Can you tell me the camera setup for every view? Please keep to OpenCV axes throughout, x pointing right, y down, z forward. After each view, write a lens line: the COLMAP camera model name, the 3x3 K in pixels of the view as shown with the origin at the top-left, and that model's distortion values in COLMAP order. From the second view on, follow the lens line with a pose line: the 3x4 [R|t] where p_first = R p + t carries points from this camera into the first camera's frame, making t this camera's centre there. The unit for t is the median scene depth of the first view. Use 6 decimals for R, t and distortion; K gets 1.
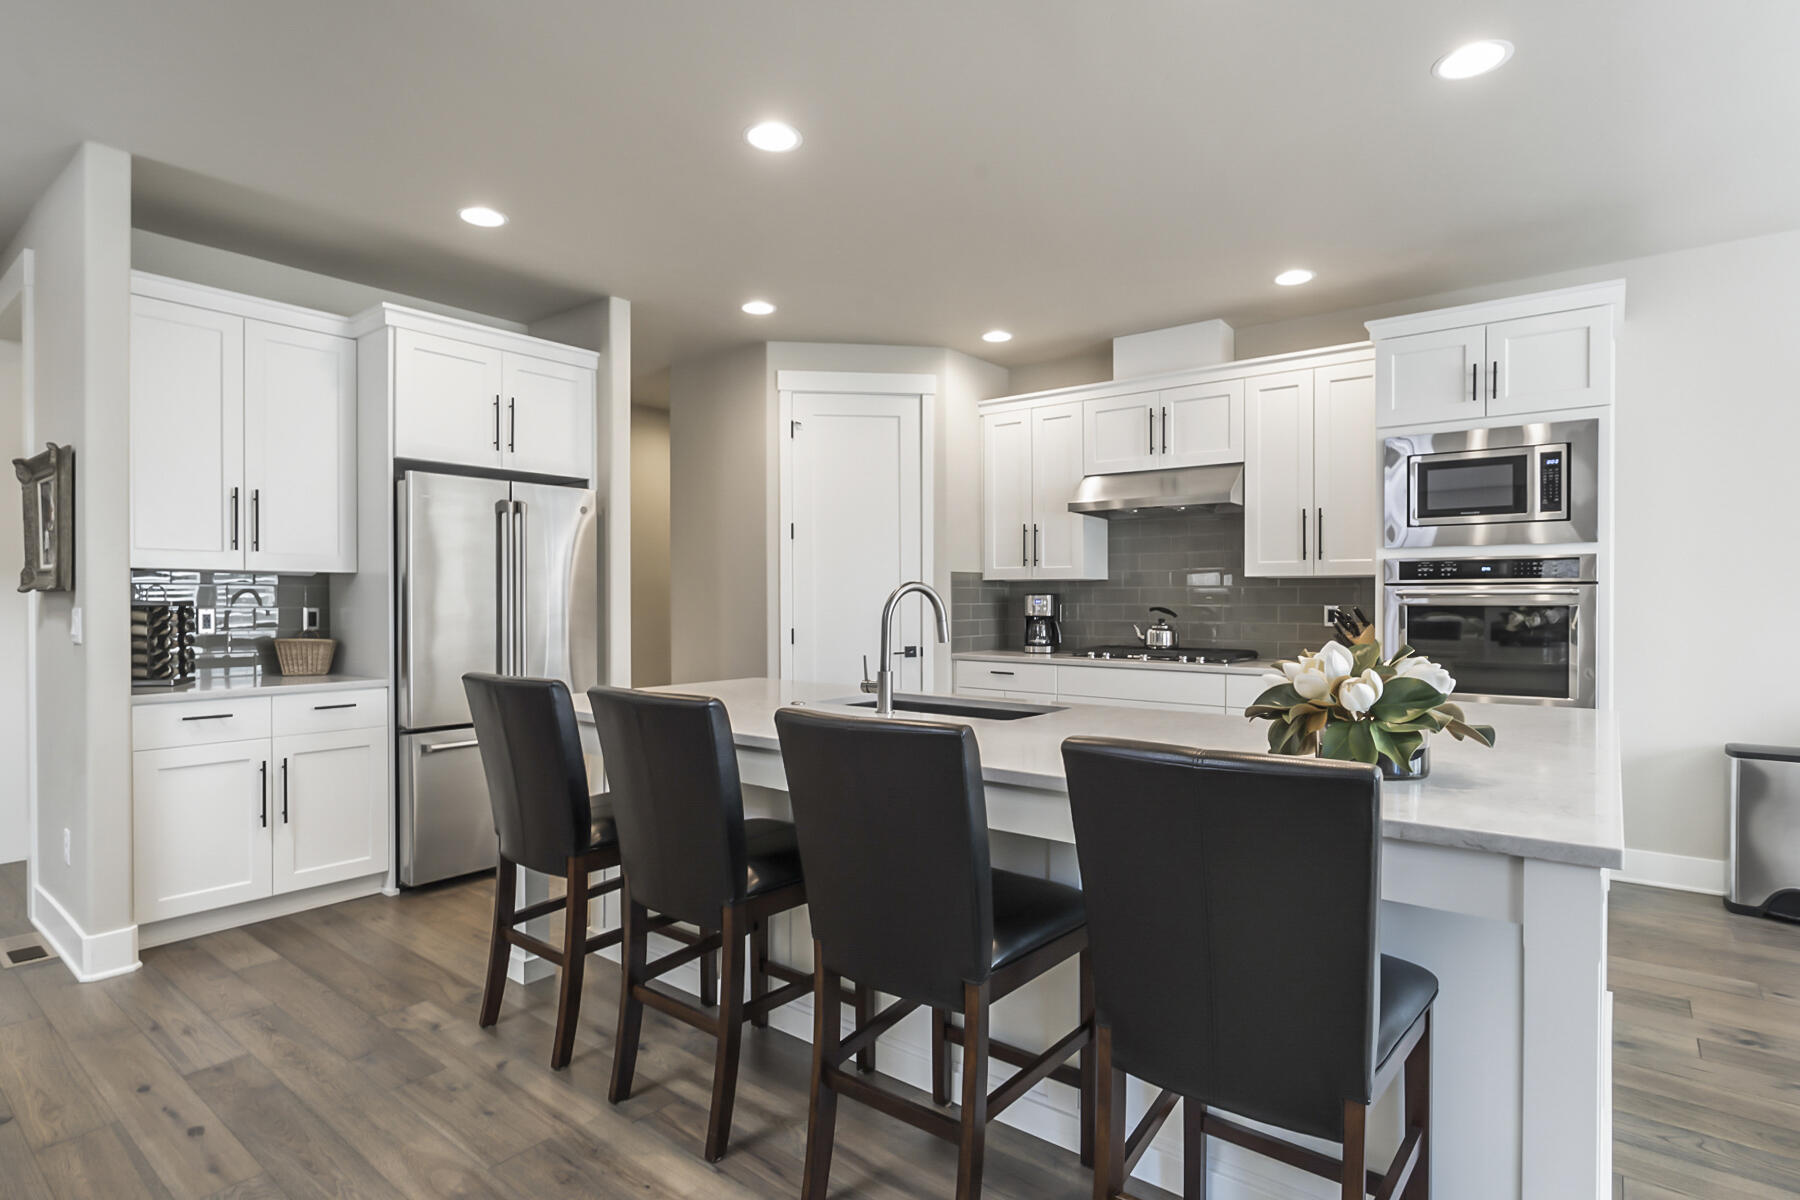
lens RADIAL K [[906.7, 0, 899.8], [0, 906.7, 604.4], [0, 0, 1]] dist [-0.020818, 0.008553]
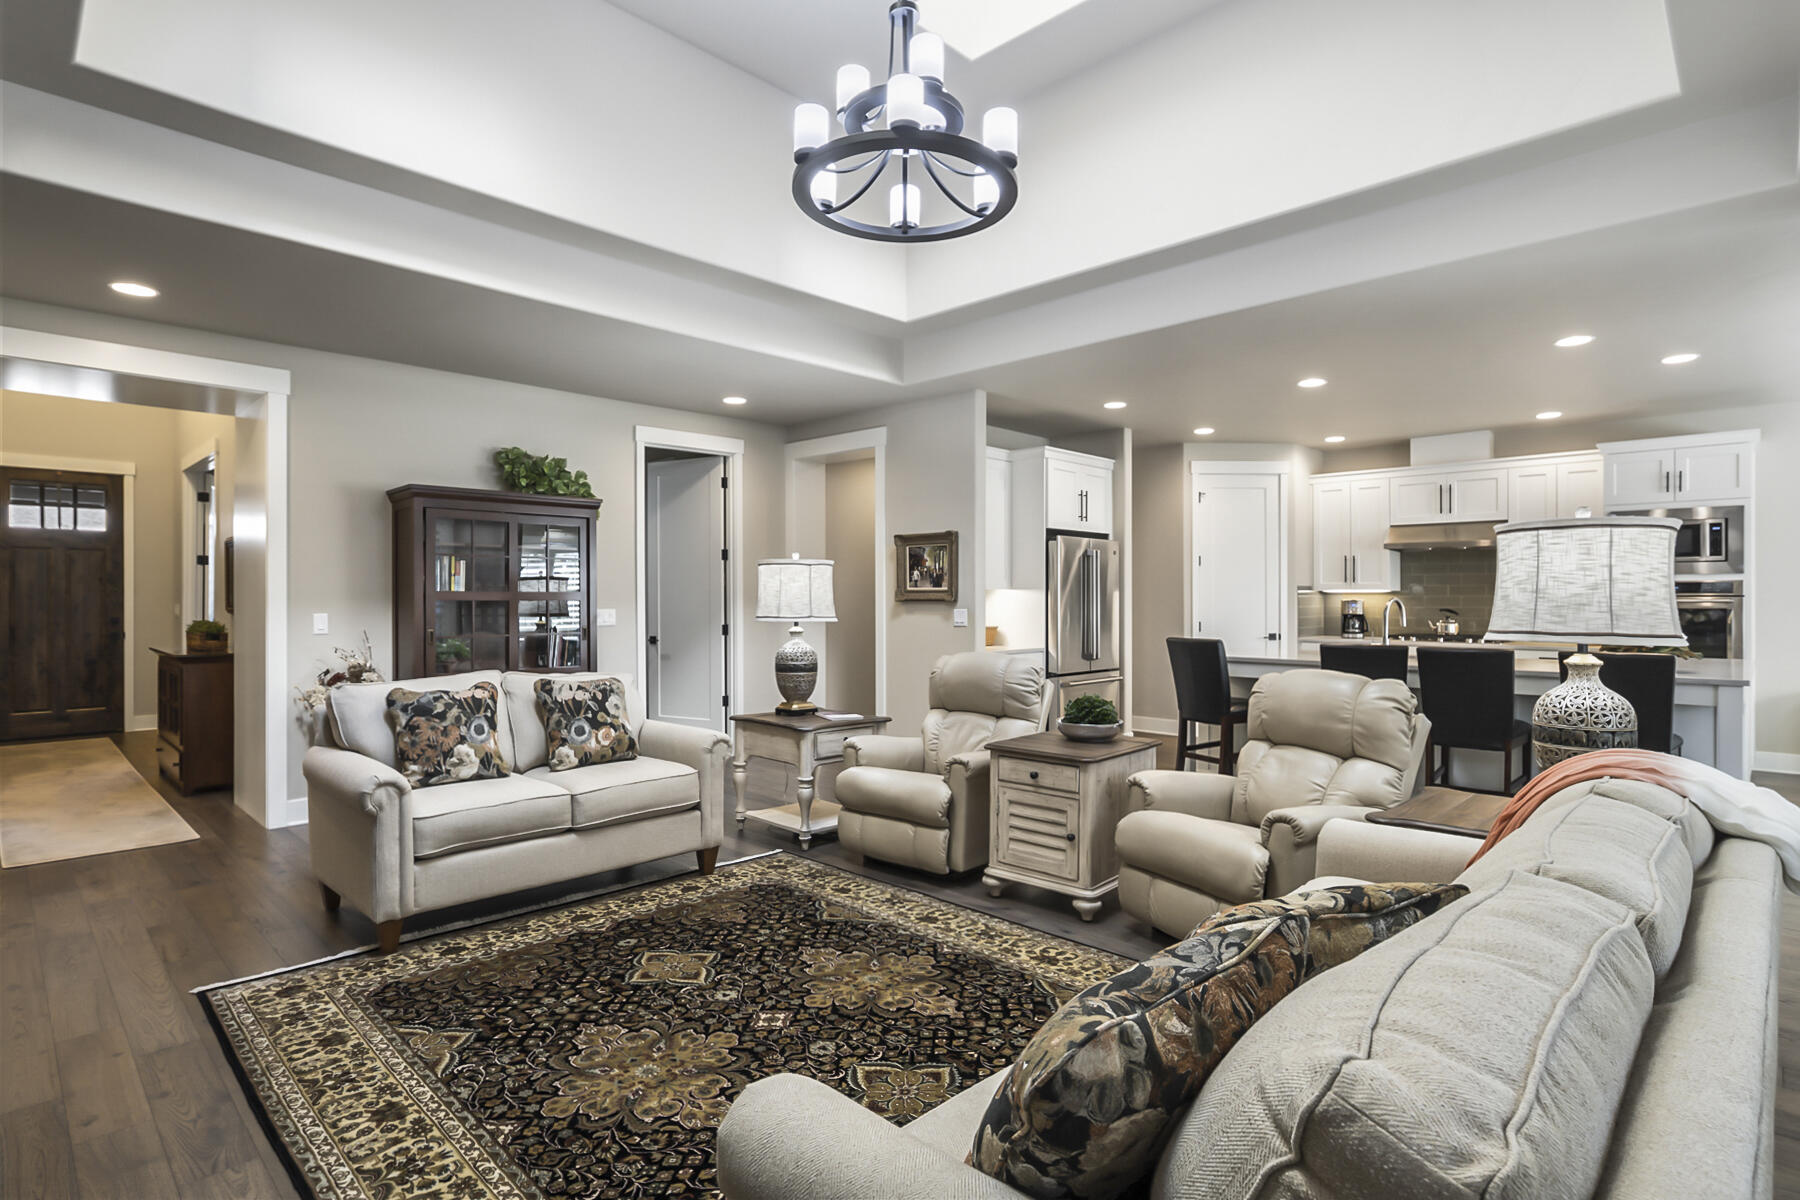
lens RADIAL K [[906.7, 0, 898.4], [0, 906.7, 594.1], [0, 0, 1]] dist [-0.020818, 0.008553]
pose [[0.995160, 0.000003, -0.098267, -0.641055], [-0.001215, 0.999924, -0.012277, -0.003363], [0.098259, 0.012337, 0.995084, -0.833605]]
